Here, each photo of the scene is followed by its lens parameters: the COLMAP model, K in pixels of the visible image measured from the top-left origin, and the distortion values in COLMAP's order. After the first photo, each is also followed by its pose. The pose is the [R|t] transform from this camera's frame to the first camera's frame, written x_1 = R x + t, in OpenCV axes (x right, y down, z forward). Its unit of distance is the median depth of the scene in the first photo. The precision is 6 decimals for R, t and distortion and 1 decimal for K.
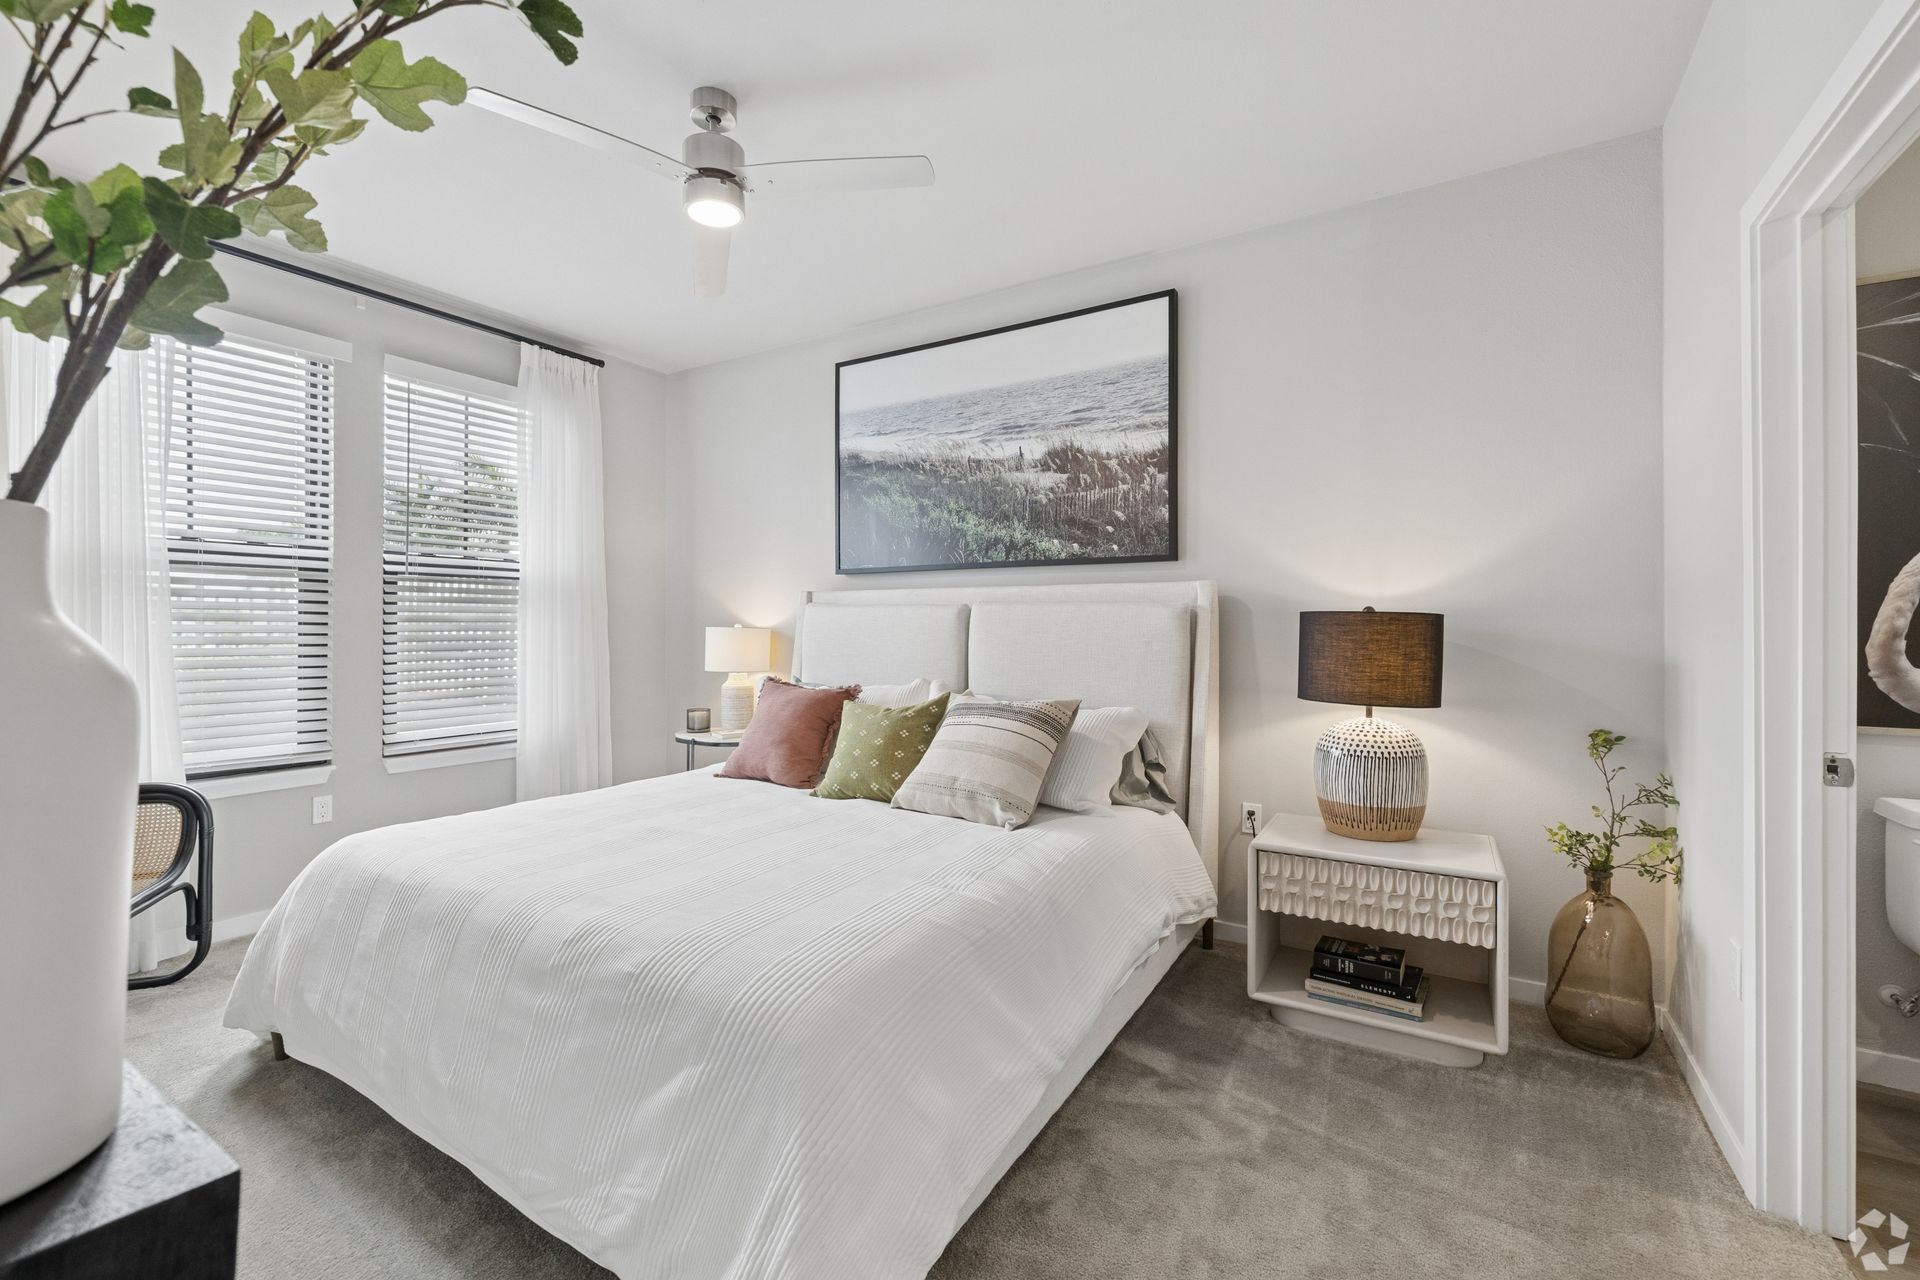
lens RADIAL K [[803.5, 0, 956.0], [0, 803.5, 625.0], [0, 0, 1]] dist [-0.000312, 0.000072]
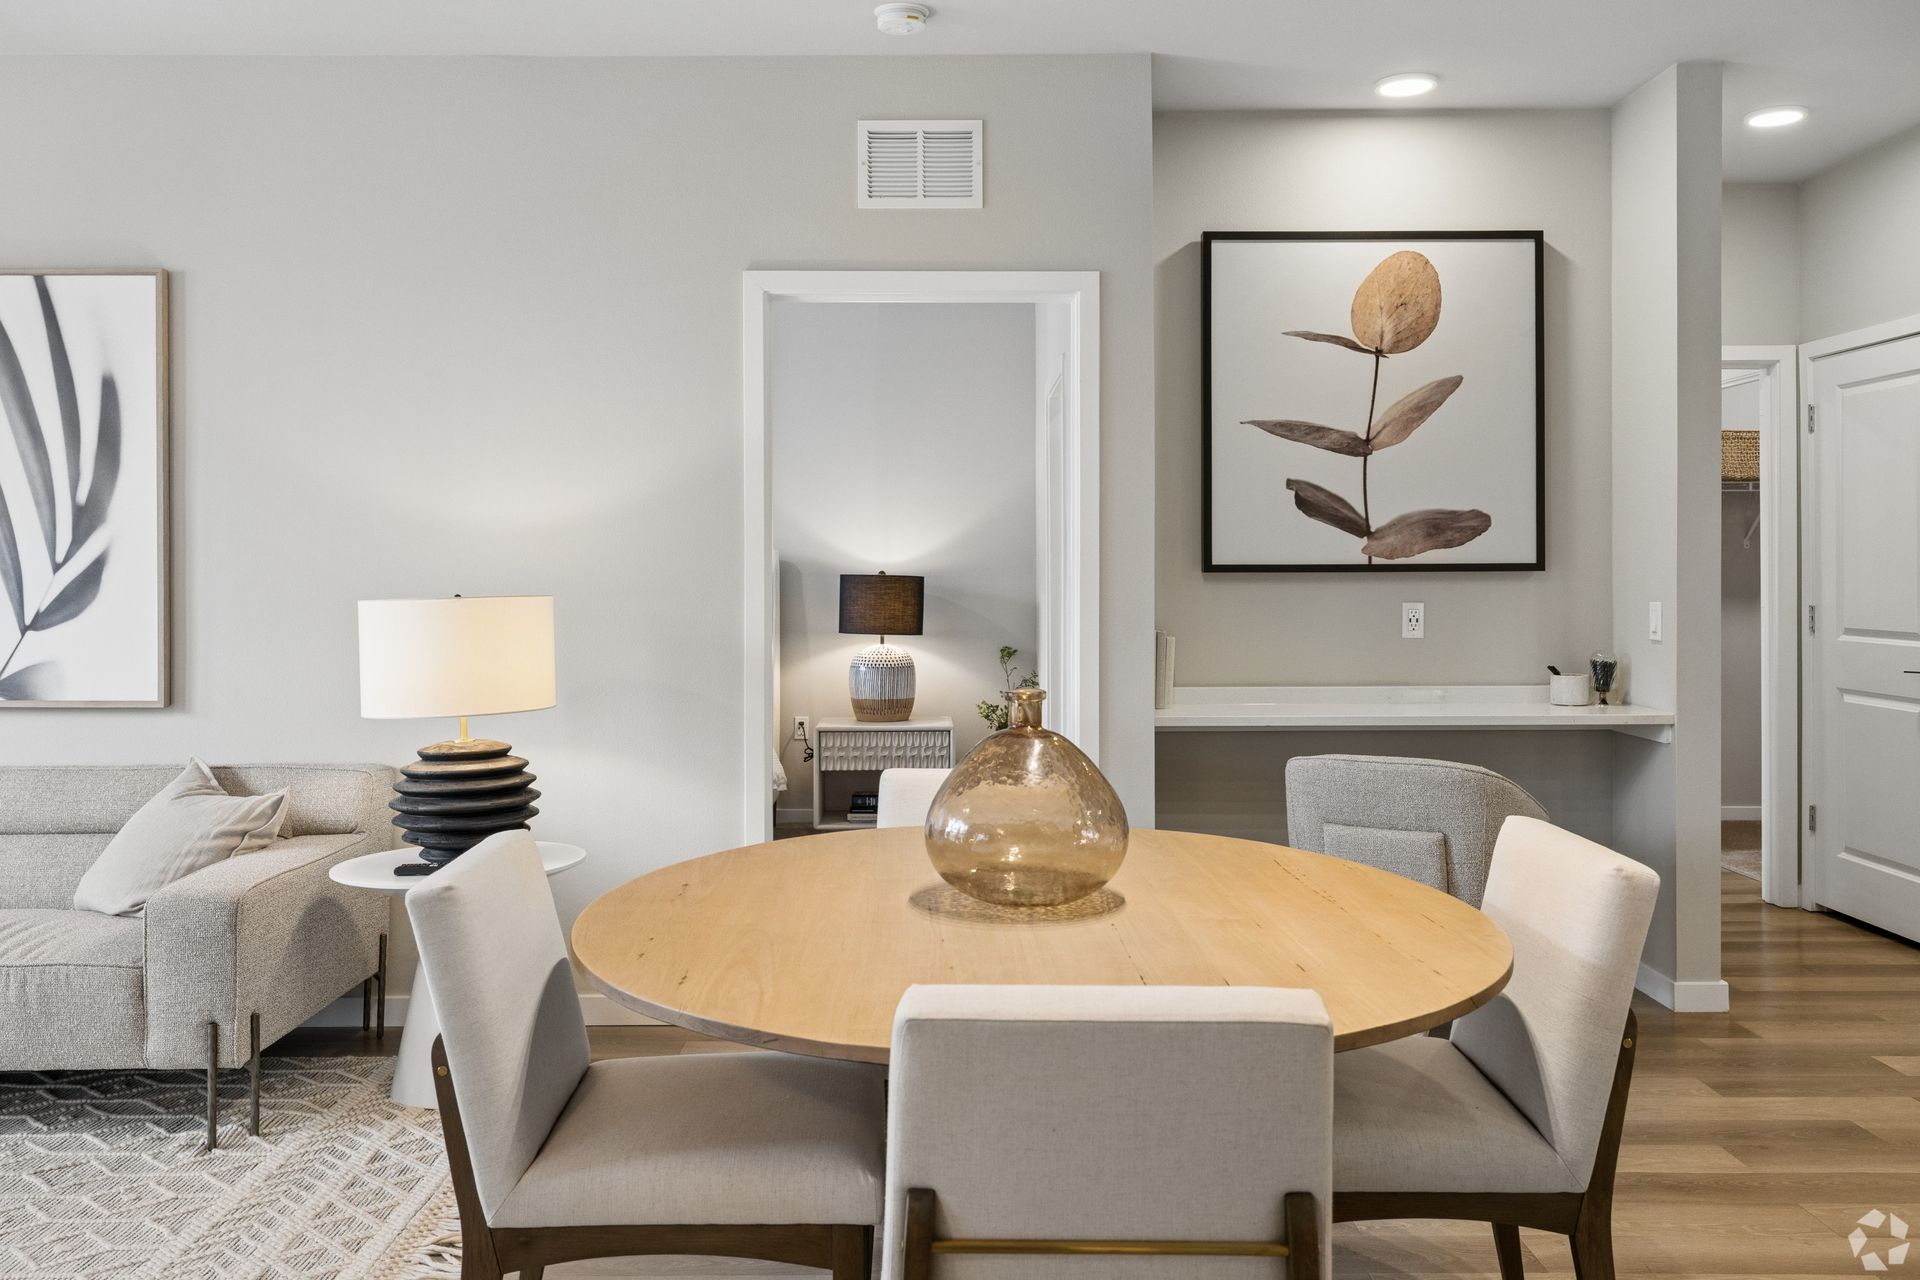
lens RADIAL K [[1500.3, 0, 958.4], [0, 1500.3, 573.1], [0, 0, 1]] dist [-0.001121, 0.000752]
pose [[0.843625, -0.002615, 0.536926, -0.851445], [0.001355, 0.999995, 0.002741, -0.025824], [-0.536930, -0.001584, 0.843625, -1.411796]]
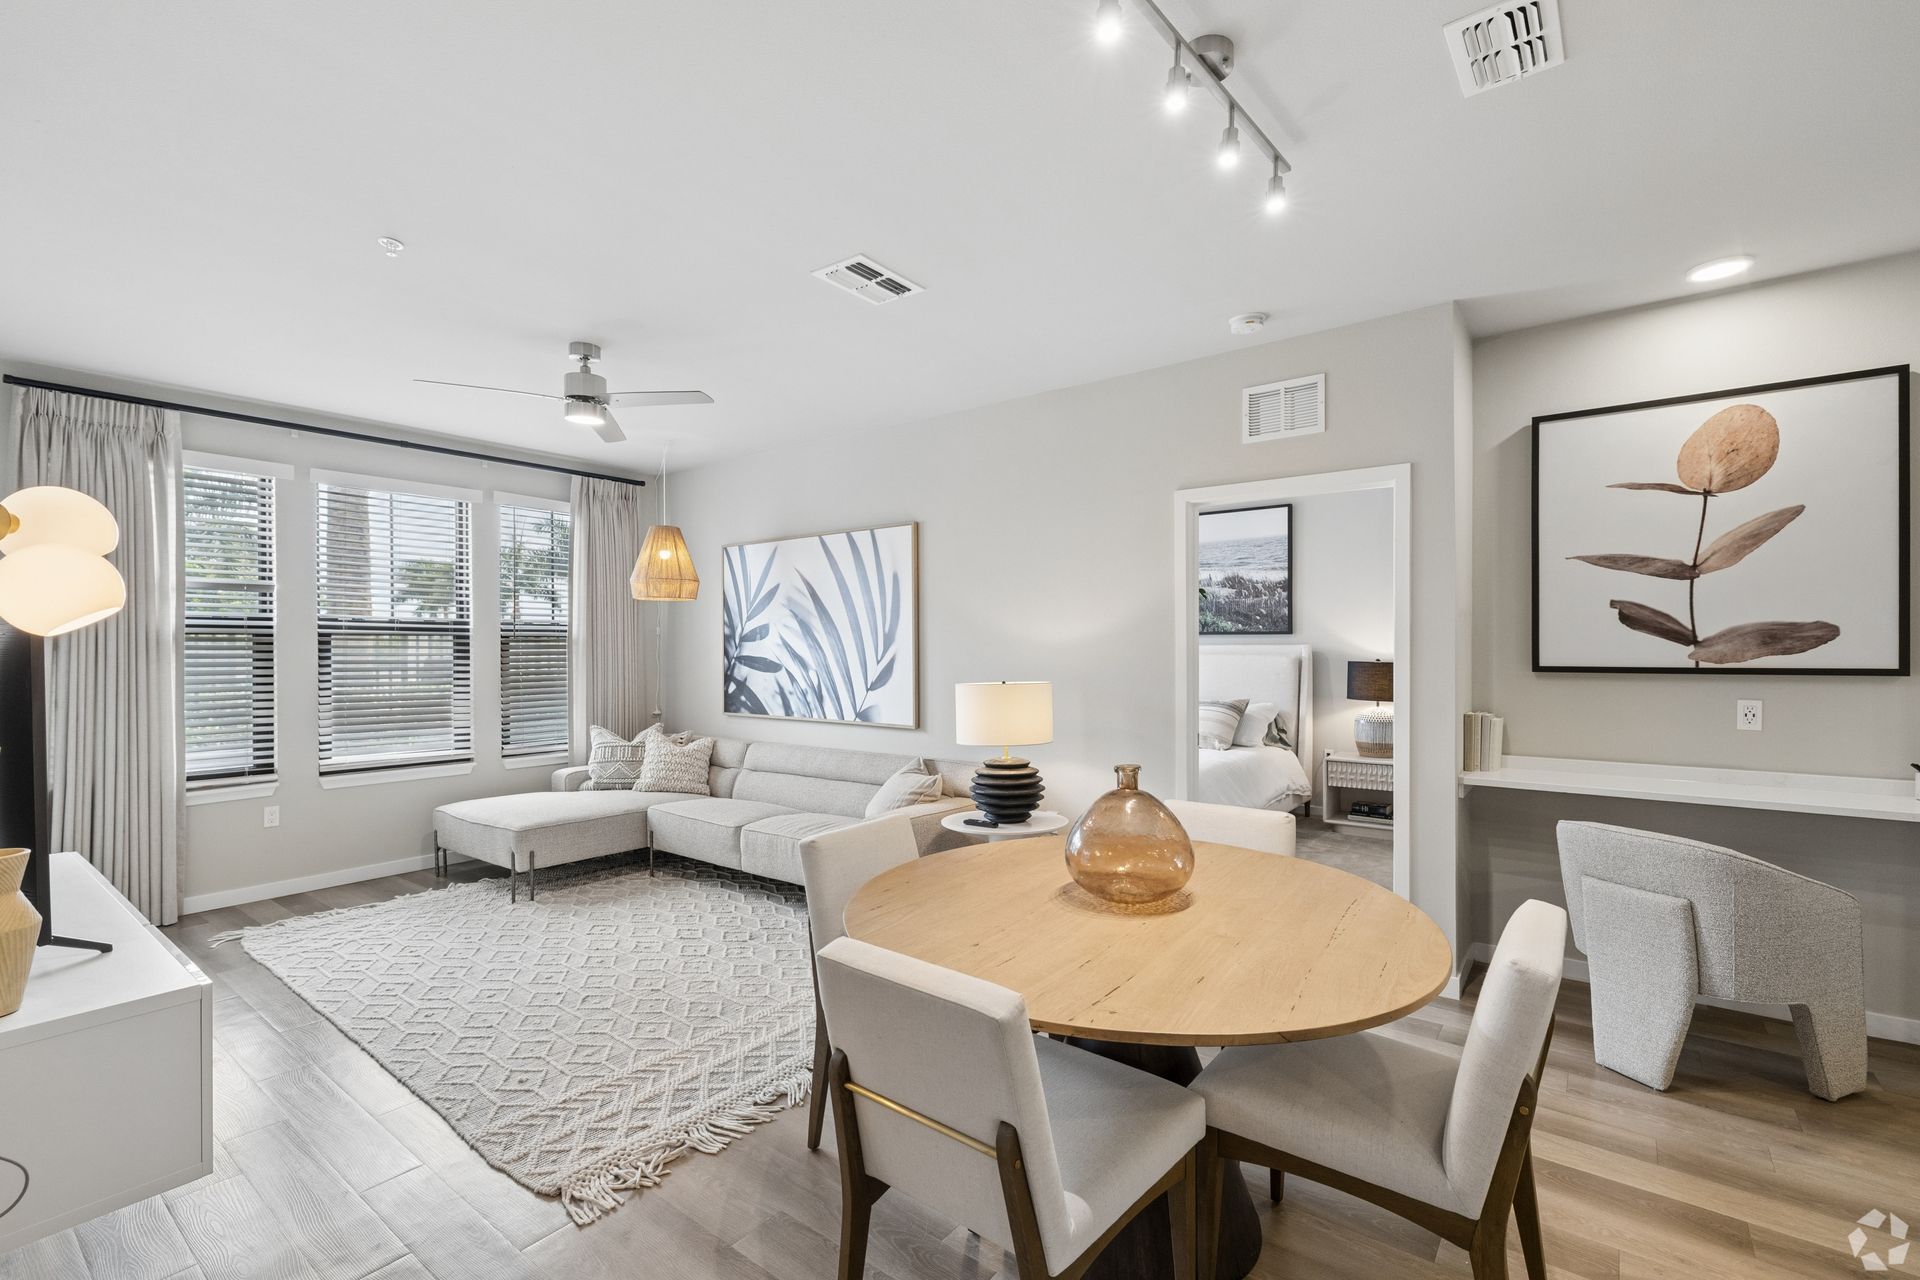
lens RADIAL K [[847.5, 0, 964.2], [0, 847.5, 648.3], [0, 0, 1]] dist [0.001123, 0.000233]
pose [[0.995245, -0.003487, -0.097340, -0.420759], [0.004003, 0.999979, 0.005104, -0.069055], [0.097321, -0.005470, 0.995238, -1.495990]]
